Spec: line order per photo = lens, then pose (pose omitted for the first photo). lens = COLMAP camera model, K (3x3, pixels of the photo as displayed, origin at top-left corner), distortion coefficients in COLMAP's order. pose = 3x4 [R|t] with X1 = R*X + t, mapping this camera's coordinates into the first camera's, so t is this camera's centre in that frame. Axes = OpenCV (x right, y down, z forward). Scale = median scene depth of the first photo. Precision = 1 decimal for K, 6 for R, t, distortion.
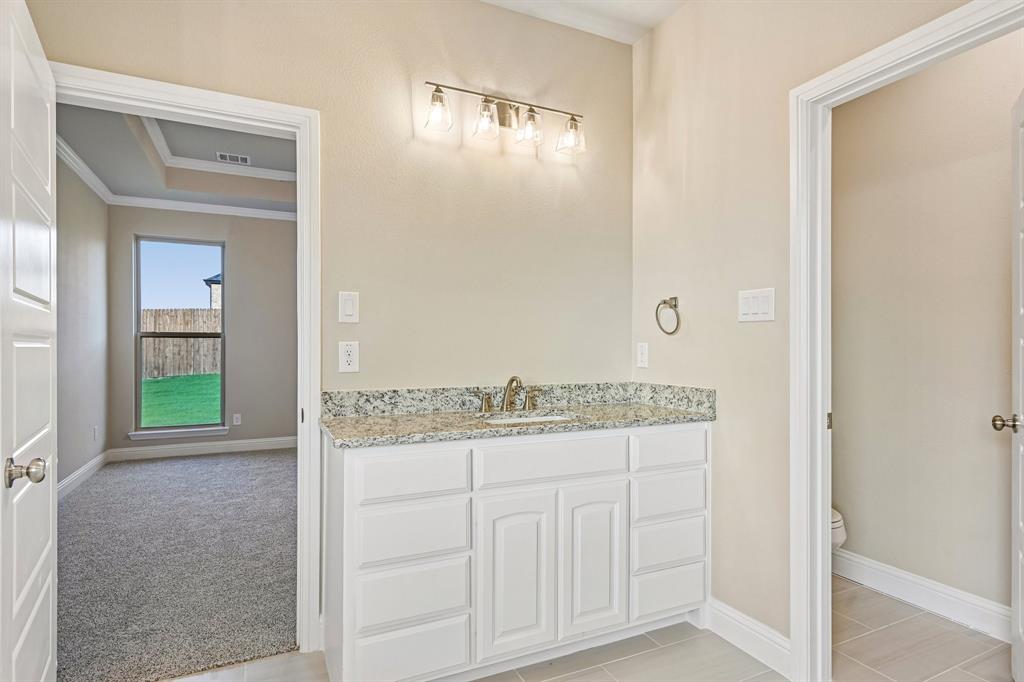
lens RADIAL K [[525.7, 0, 471.8], [0, 525.7, 352.3], [0, 0, 1]] dist [0.007347, -0.002910]
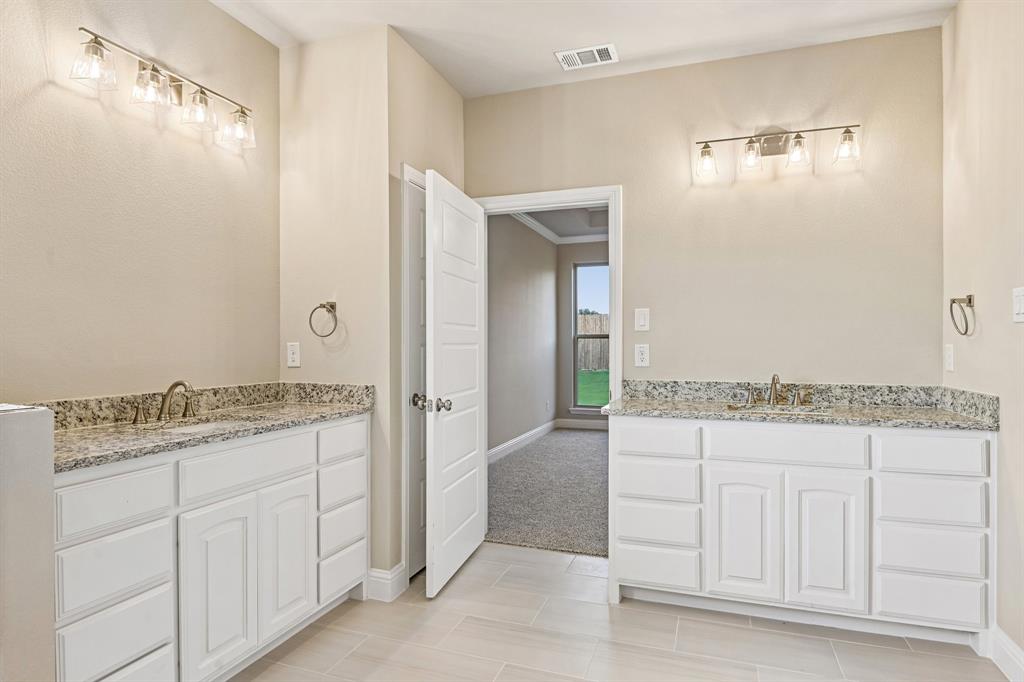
lens RADIAL K [[556.6, 0, 515.9], [0, 556.6, 339.5], [0, 0, 1]] dist [0.006312, -0.006306]
pose [[0.712784, -0.007092, -0.701348, 0.299201], [-0.003556, 0.999899, -0.013725, -0.006689], [0.701374, 0.012277, 0.712687, -0.148917]]
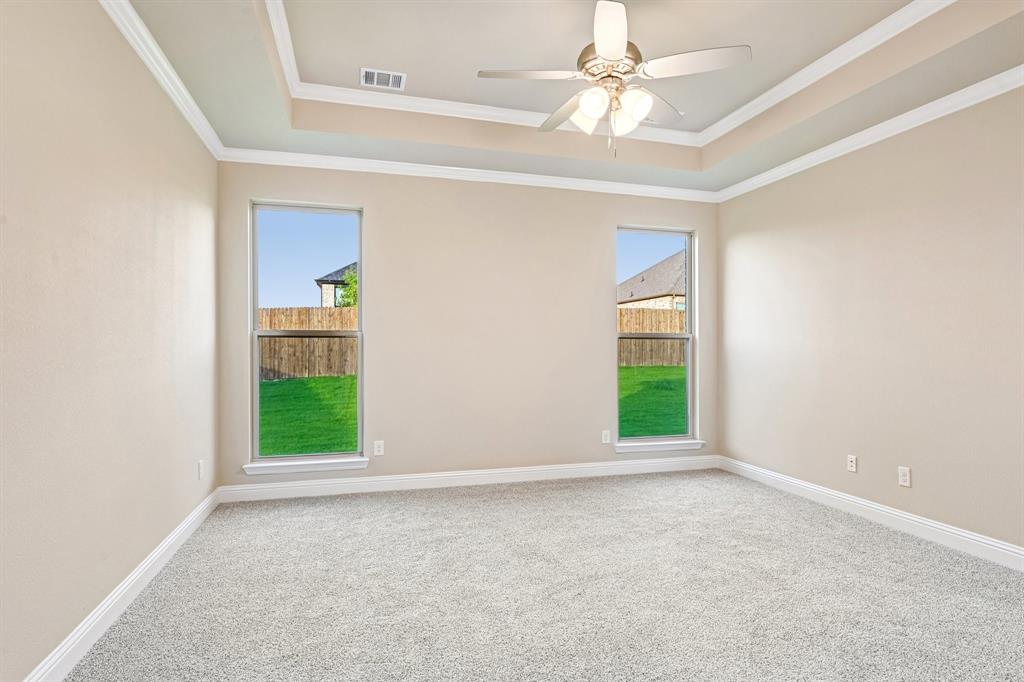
lens RADIAL K [[556.6, 0, 509.8], [0, 556.6, 349.4], [0, 0, 1]] dist [0.006312, -0.006306]
pose [[0.991027, -0.001944, -0.133648, -0.188829], [0.001302, 0.999987, -0.004888, -0.007996], [0.133656, 0.004670, 0.991017, 0.294868]]
